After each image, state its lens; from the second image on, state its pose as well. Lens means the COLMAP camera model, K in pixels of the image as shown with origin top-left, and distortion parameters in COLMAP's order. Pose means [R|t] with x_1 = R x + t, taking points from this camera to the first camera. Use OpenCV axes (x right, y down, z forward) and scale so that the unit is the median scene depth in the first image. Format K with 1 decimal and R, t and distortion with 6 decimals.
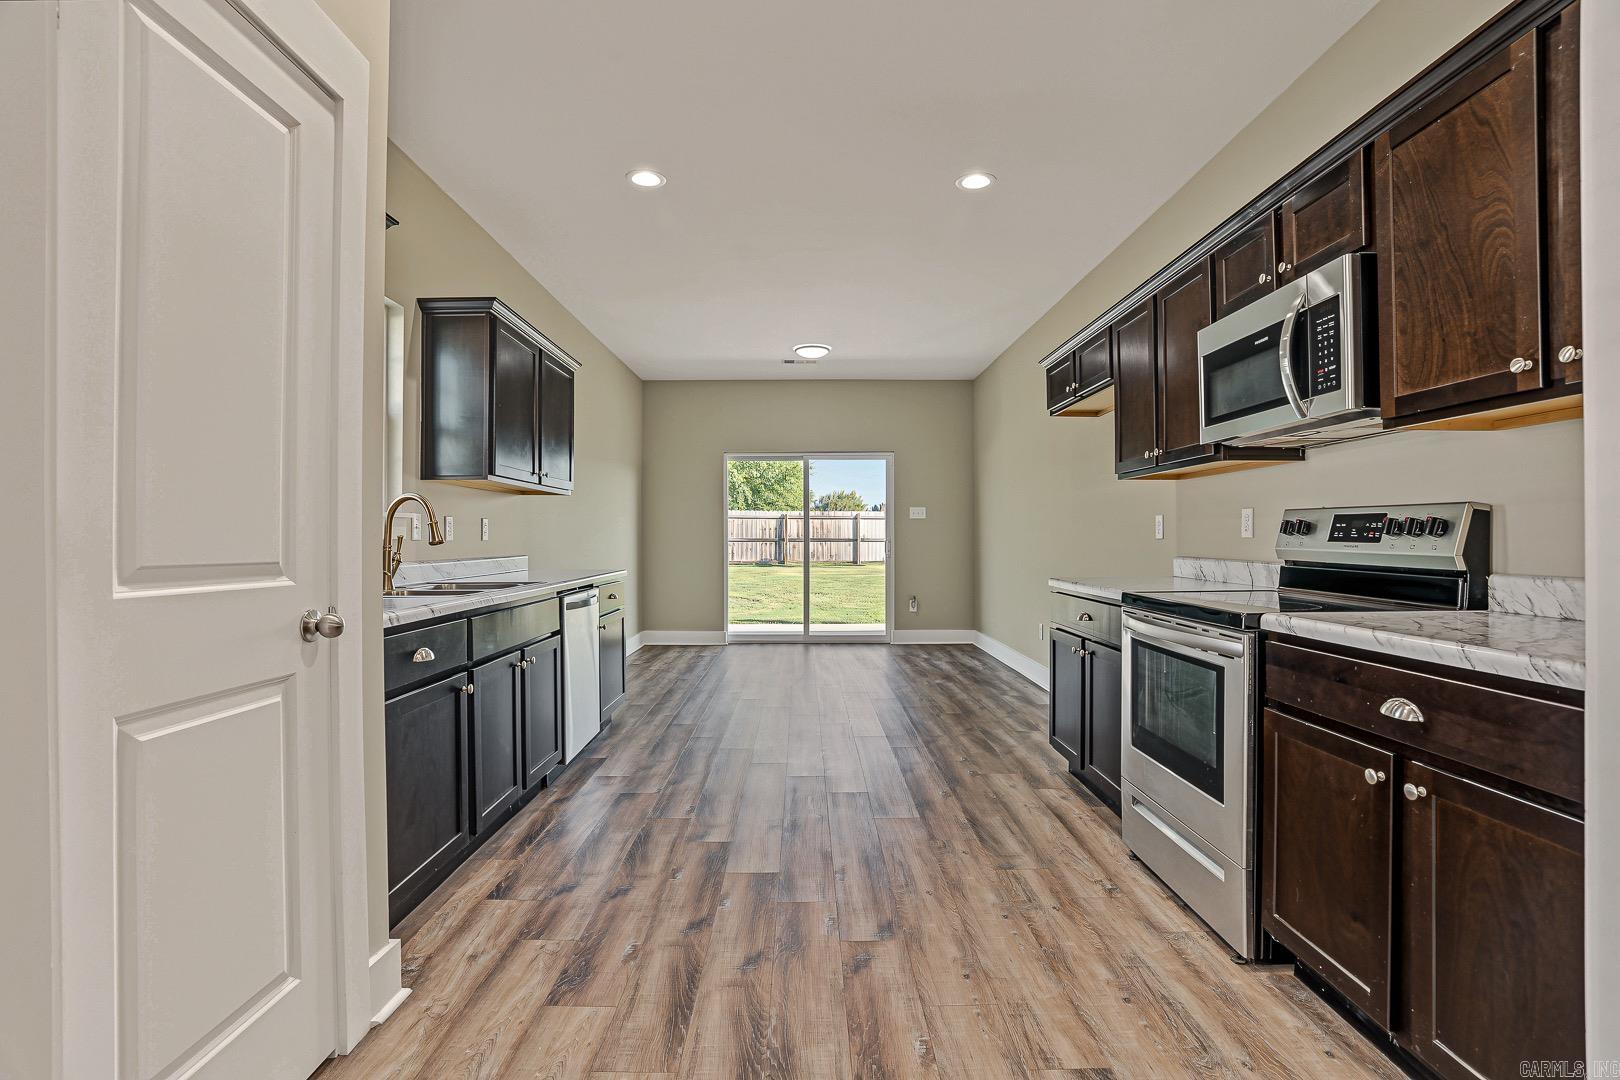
lens RADIAL K [[758.3, 0, 806.9], [0, 758.3, 537.8], [0, 0, 1]] dist [-0.062024, 0.021455]
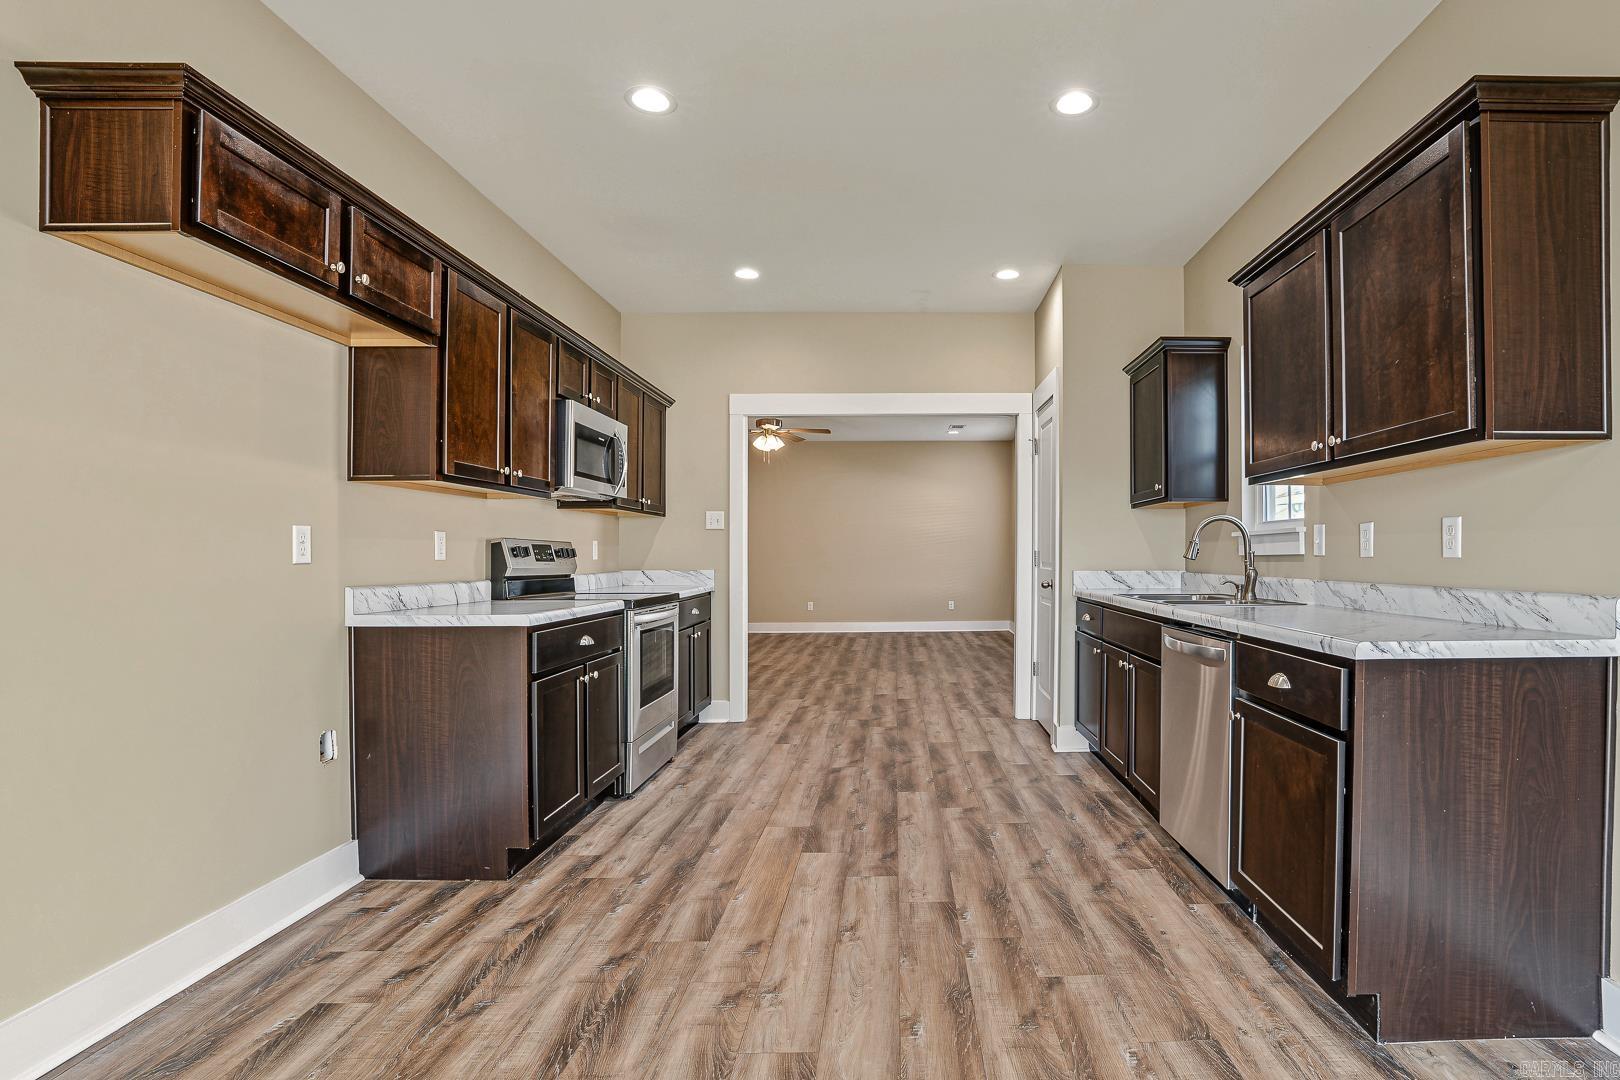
lens RADIAL K [[758.3, 0, 806.9], [0, 758.3, 537.8], [0, 0, 1]] dist [-0.062024, 0.021455]
pose [[-0.992846, 0.012141, 0.118787, -0.031217], [0.009386, 0.999674, -0.023727, -0.001022], [-0.119036, -0.022443, -0.992636, 1.798290]]
